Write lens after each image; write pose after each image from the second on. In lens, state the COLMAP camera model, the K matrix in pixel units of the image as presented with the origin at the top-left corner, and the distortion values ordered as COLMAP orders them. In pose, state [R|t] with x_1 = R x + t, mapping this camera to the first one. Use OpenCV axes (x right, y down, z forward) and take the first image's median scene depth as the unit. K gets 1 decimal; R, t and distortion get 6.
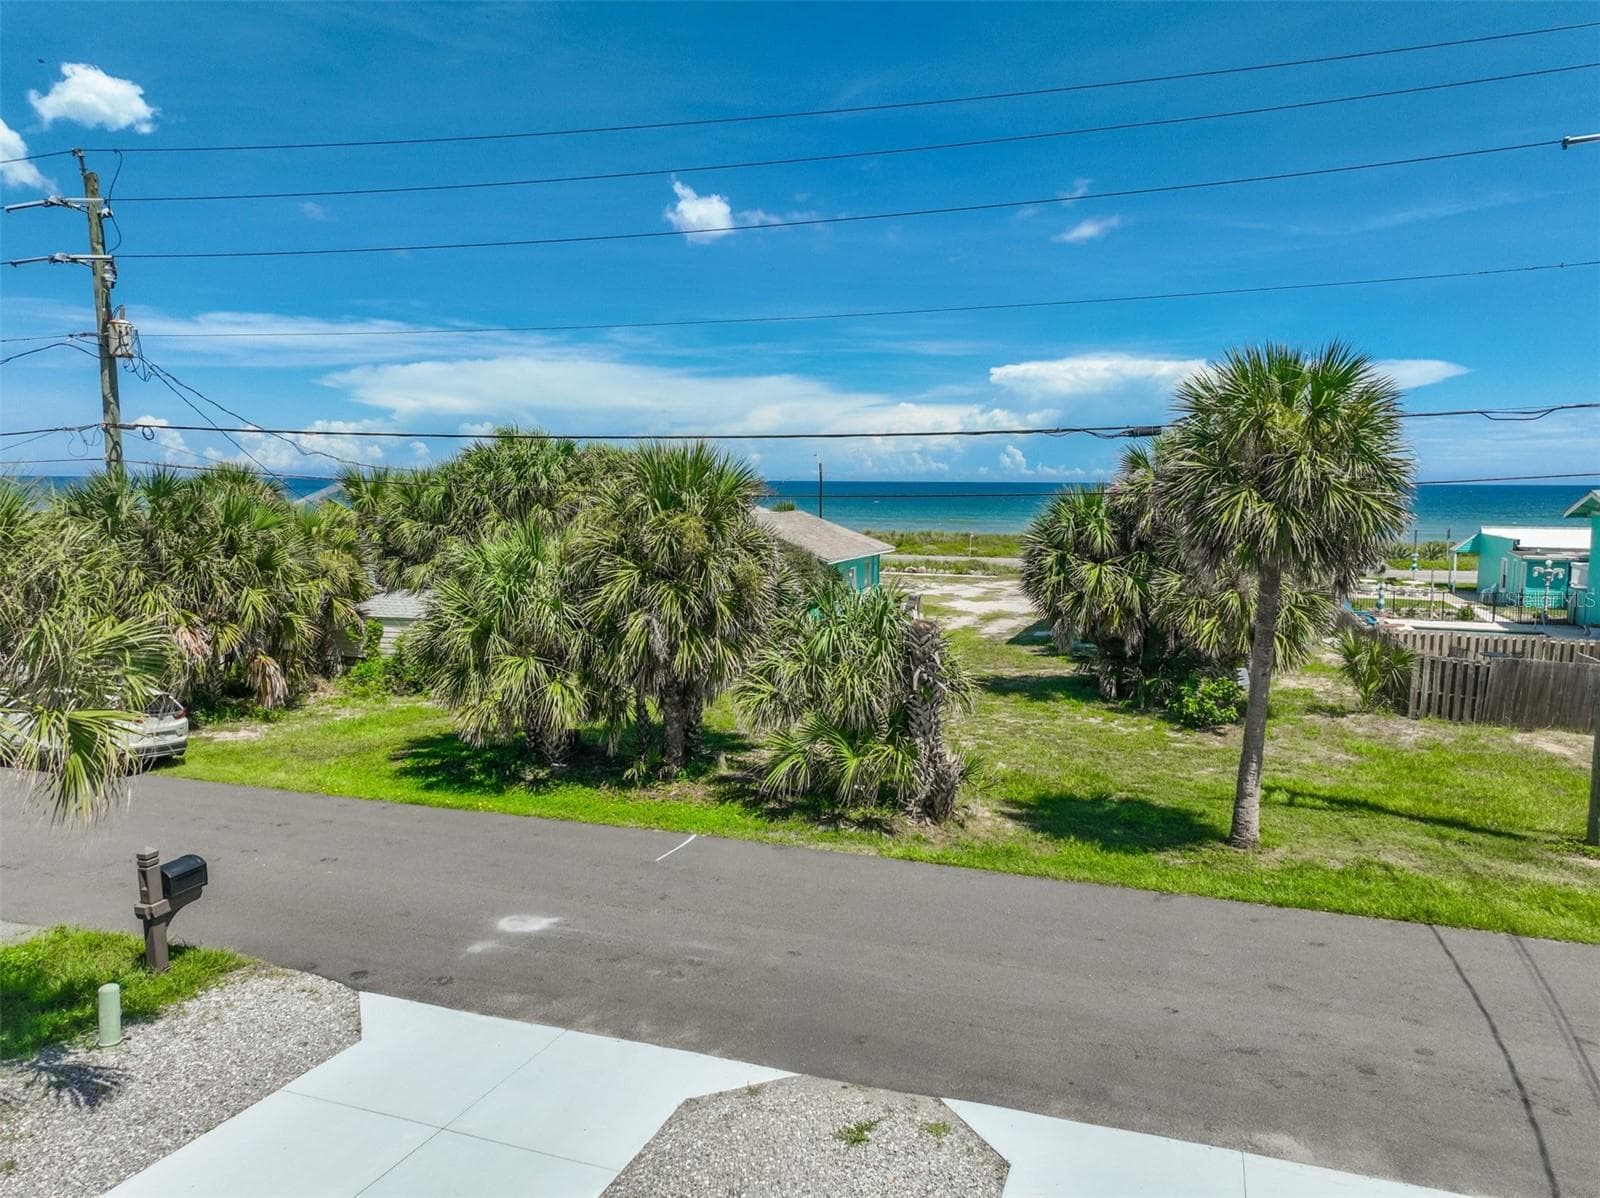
lens RADIAL K [[1145.7, 0, 806.9], [0, 1145.7, 579.9], [0, 0, 1]] dist [0.000253, 0.016905]
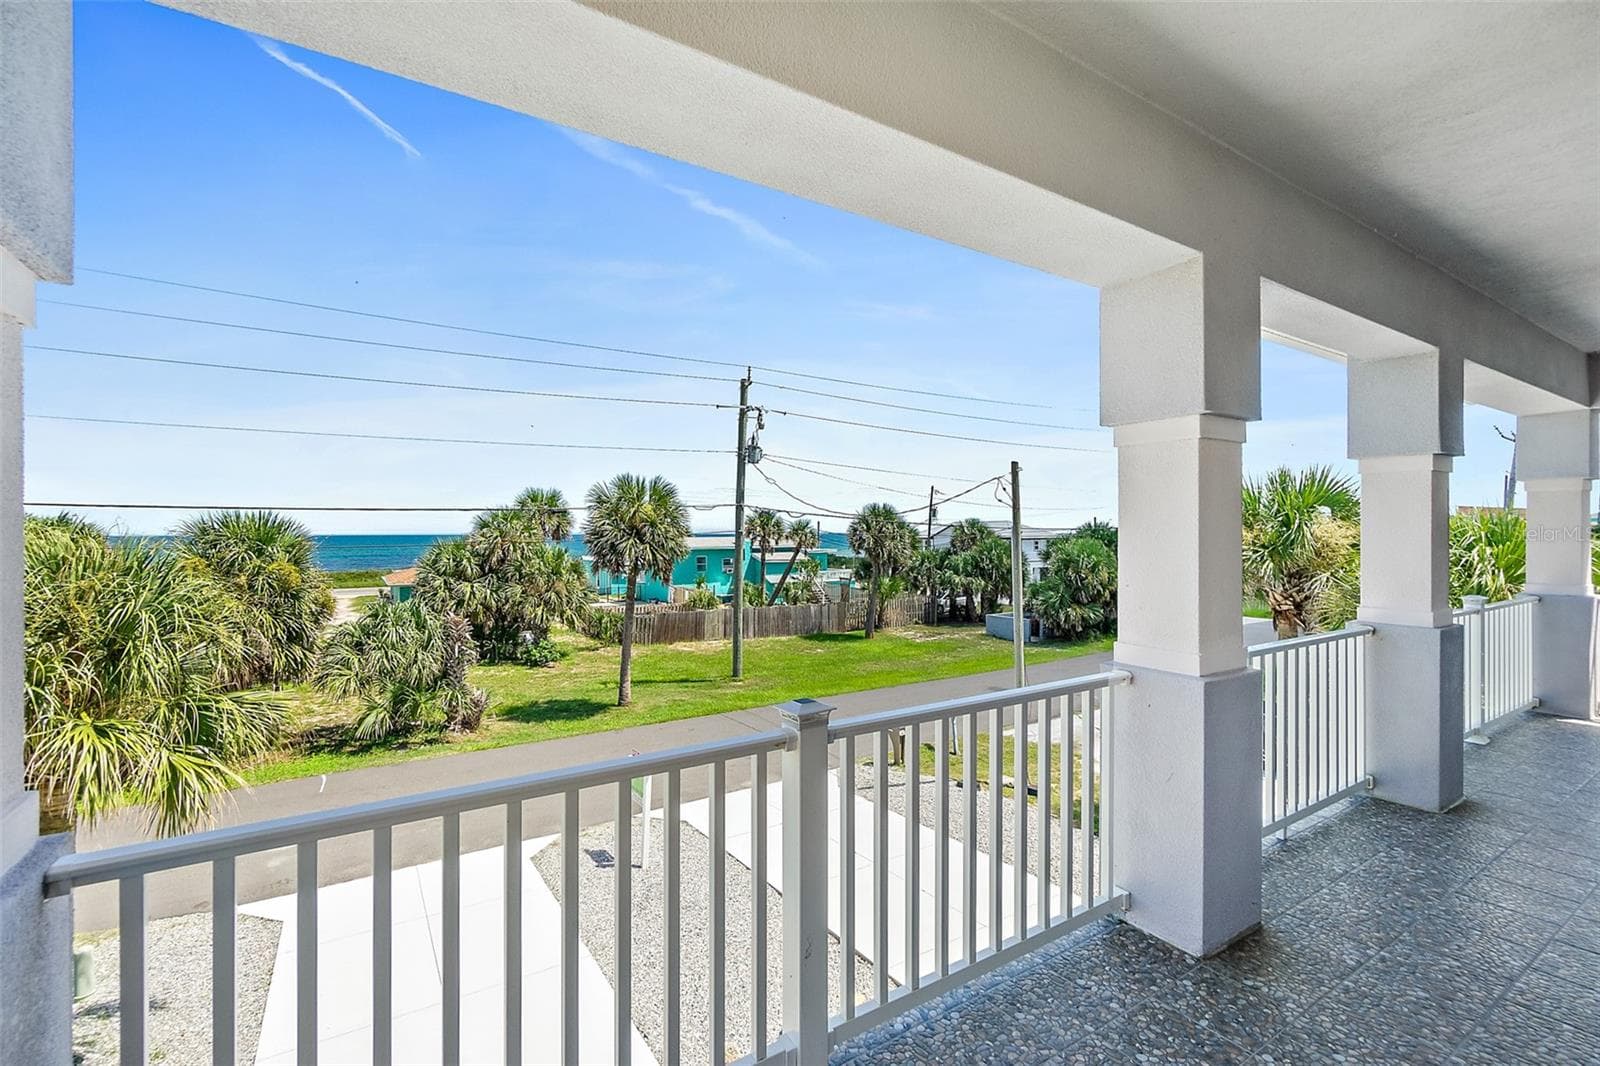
lens RADIAL K [[695.9, 0, 781.3], [0, 695.9, 520.6], [0, 0, 1]] dist [0.012511, -0.000473]
pose [[0.630130, 0.005759, 0.776468, -0.388453], [0.075844, 0.994734, -0.068928, 0.001238], [-0.772777, 0.102324, 0.626375, -0.060723]]
